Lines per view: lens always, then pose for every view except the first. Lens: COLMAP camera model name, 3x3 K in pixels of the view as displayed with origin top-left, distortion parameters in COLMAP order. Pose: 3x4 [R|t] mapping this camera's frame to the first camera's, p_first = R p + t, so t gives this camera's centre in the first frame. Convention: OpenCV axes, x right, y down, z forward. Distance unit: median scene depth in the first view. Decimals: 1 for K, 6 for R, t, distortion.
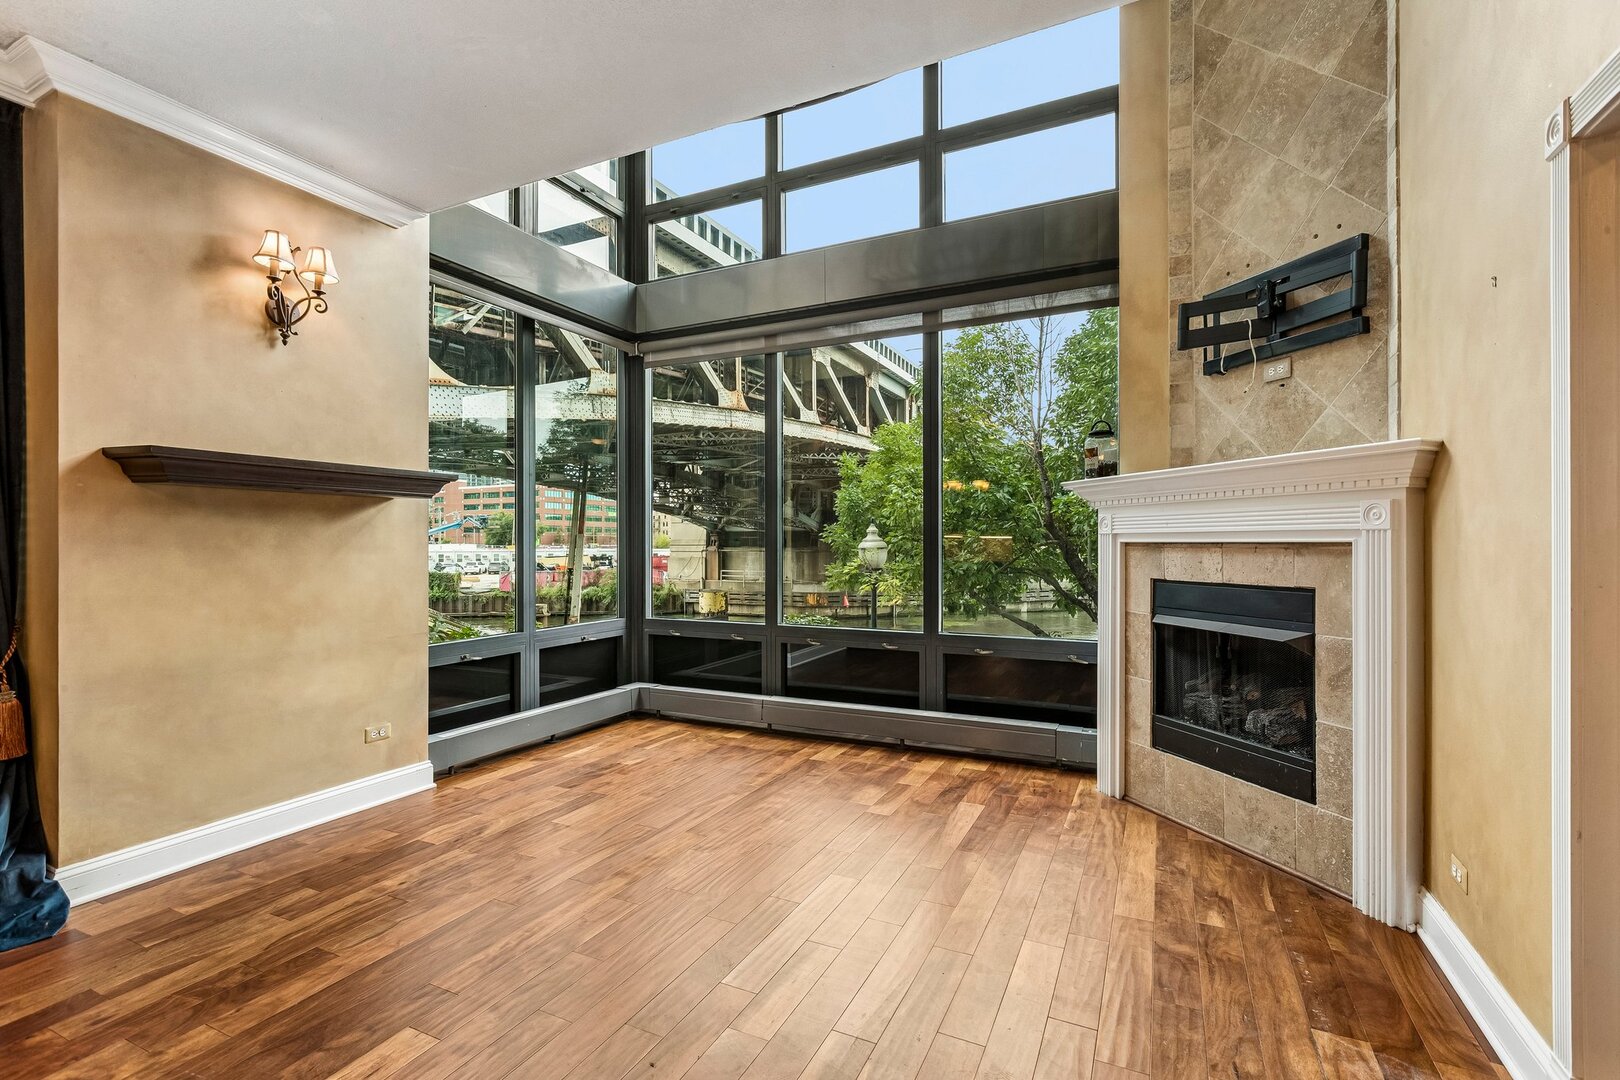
lens RADIAL K [[726.9, 0, 805.0], [0, 726.9, 543.4], [0, 0, 1]] dist [-0.000466, 0.000839]
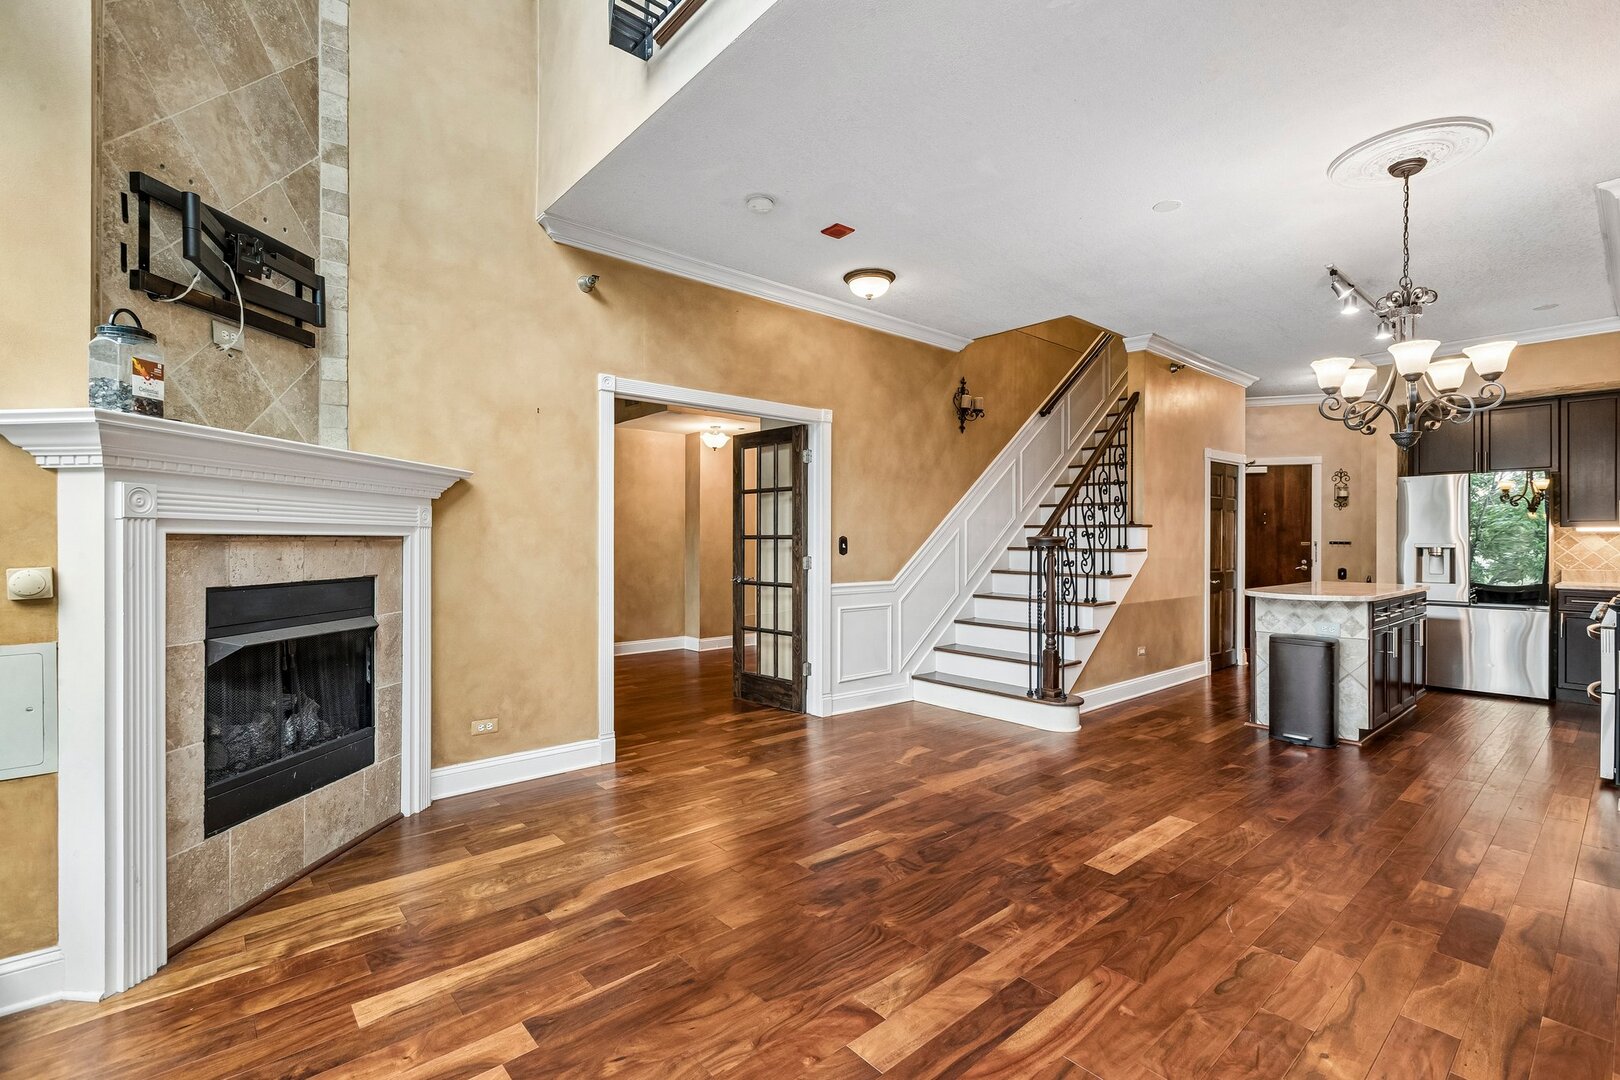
lens RADIAL K [[726.9, 0, 805.0], [0, 726.9, 543.4], [0, 0, 1]] dist [-0.000466, 0.000839]
pose [[-0.920860, -0.003136, 0.389881, -0.356744], [-0.001929, 0.999992, 0.003488, 0.004808], [-0.389889, 0.002460, -0.920858, 1.698383]]
